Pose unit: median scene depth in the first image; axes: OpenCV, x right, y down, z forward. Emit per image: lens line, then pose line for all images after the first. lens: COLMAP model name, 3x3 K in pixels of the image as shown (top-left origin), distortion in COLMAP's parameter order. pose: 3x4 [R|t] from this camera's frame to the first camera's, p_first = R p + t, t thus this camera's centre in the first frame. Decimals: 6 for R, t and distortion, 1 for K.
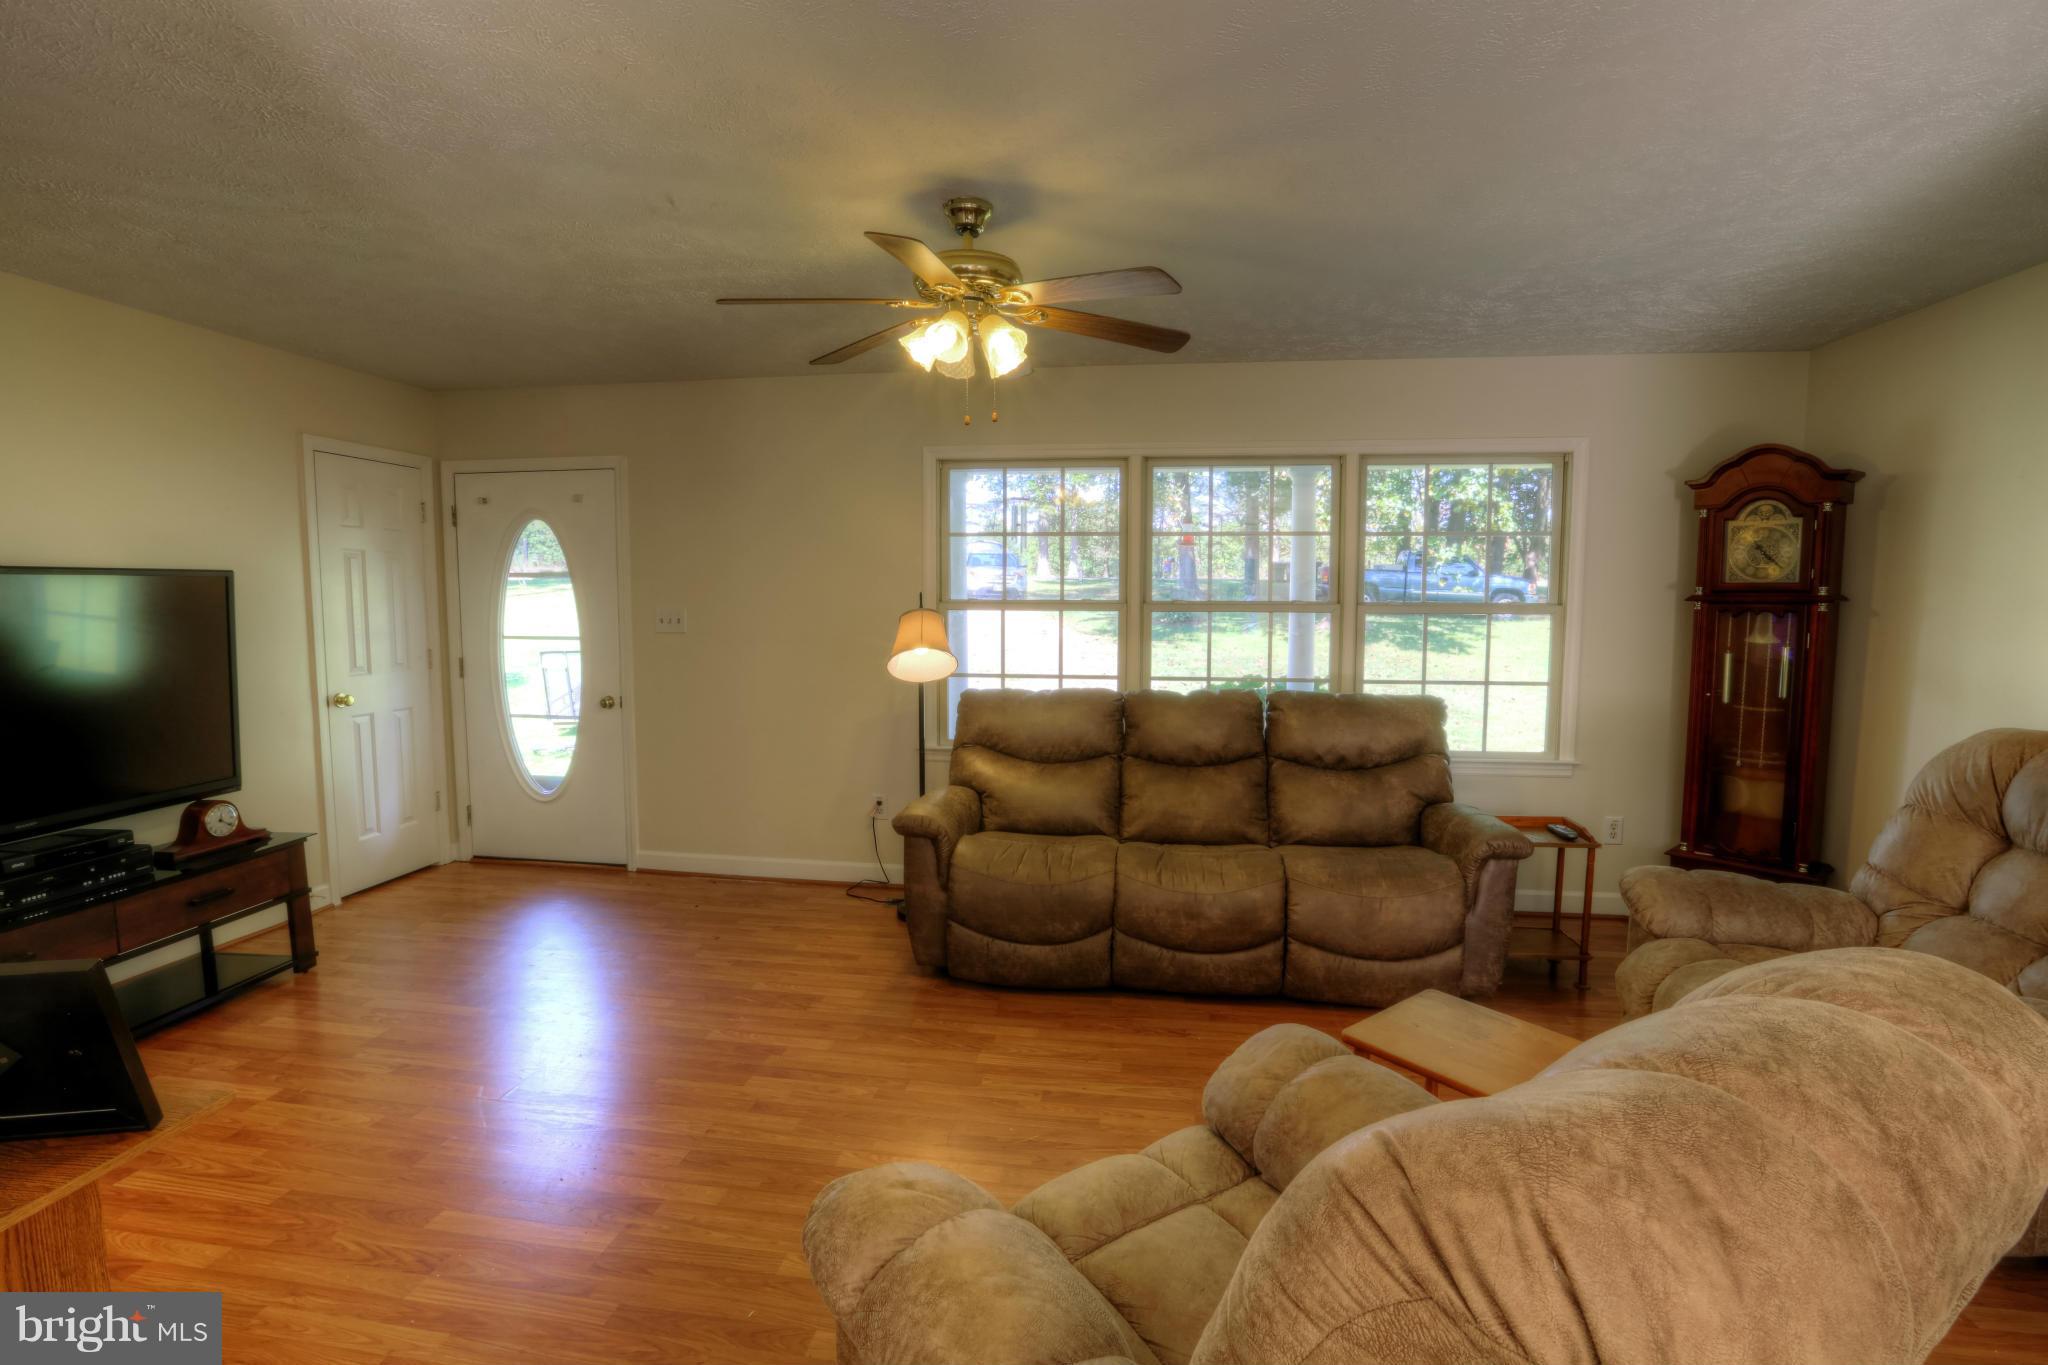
lens RADIAL K [[935.4, 0, 1024.0], [0, 935.4, 682.5], [0, 0, 1]] dist [-0.058072, 0.021973]
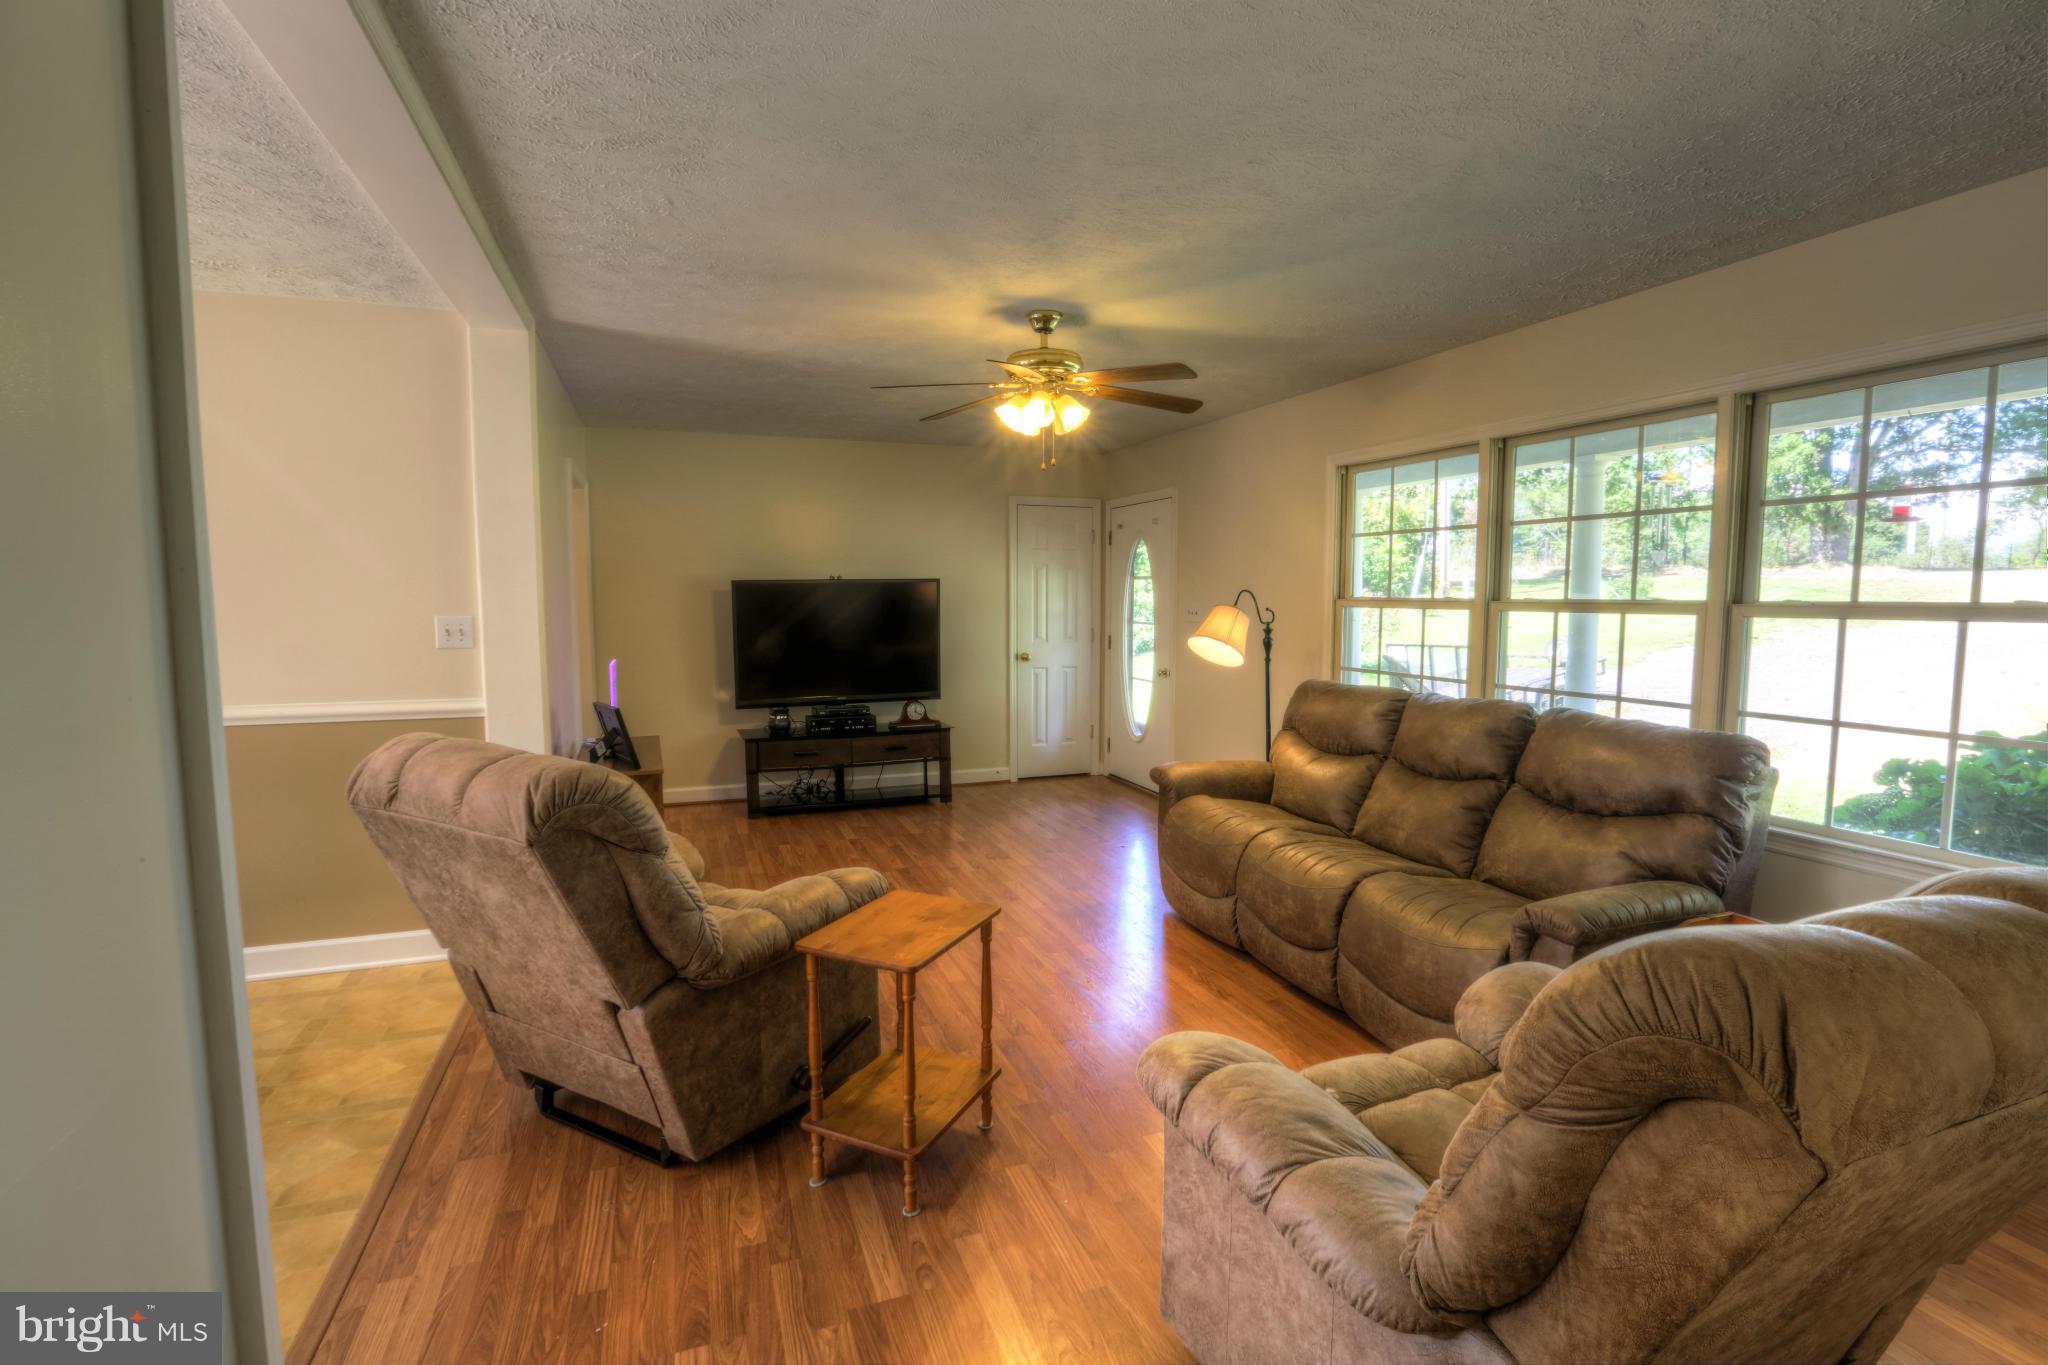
lens RADIAL K [[935.4, 0, 1024.0], [0, 935.4, 682.5], [0, 0, 1]] dist [-0.058072, 0.021973]
pose [[0.486694, 0.080421, -0.869863, 0.709448], [-0.082702, 0.995523, 0.045767, -0.011878], [0.869649, 0.049665, 0.491166, 0.183659]]
